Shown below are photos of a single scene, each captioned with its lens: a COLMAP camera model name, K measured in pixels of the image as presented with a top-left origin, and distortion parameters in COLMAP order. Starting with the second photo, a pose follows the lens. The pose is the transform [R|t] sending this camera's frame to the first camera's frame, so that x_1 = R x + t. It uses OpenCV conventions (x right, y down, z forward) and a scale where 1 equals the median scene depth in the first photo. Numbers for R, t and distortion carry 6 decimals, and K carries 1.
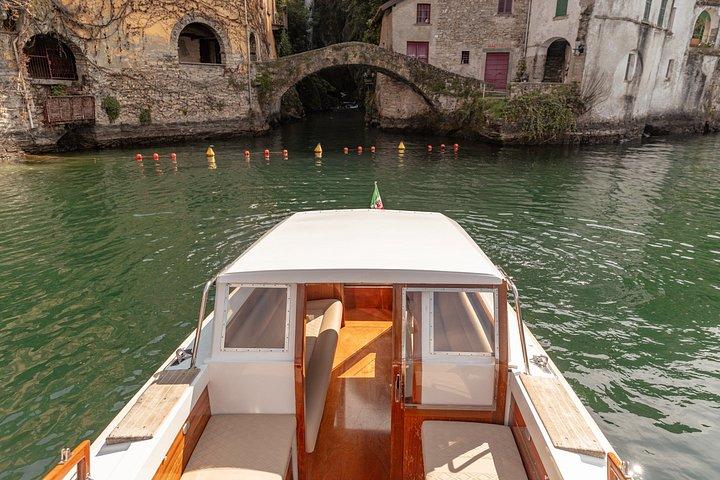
lens RADIAL K [[456.4, 0, 360.0], [0, 456.4, 240.0], [0, 0, 1]] dist [0.006816, 0.001379]
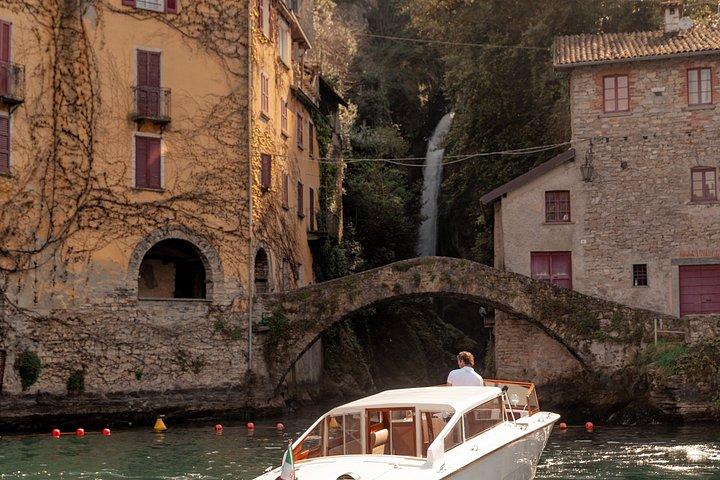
lens RADIAL K [[1128.7, 0, 342.9], [0, 1128.7, 290.8], [0, 0, 1]] dist [0.006382, -0.016096]
pose [[0.978488, -0.029813, -0.204139, 0.185816], [-0.046396, 0.932355, -0.358554, 0.136433], [0.201020, 0.360312, 0.910915, -0.338623]]
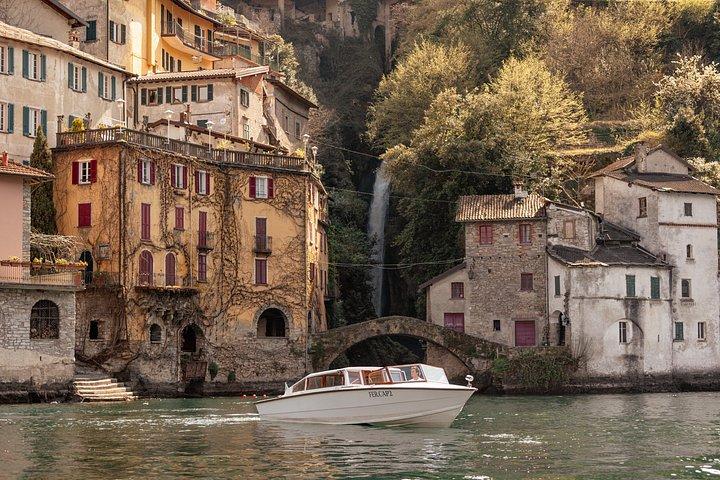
lens RADIAL K [[1425.6, 0, 360.0], [0, 1425.6, 240.0], [0, 0, 1]] dist [0.013290, -0.060753]
pose [[0.991263, -0.029565, -0.128546, 0.414003], [-0.023495, 0.919397, -0.392629, 0.914327], [0.129793, 0.392219, 0.910669, -2.678683]]
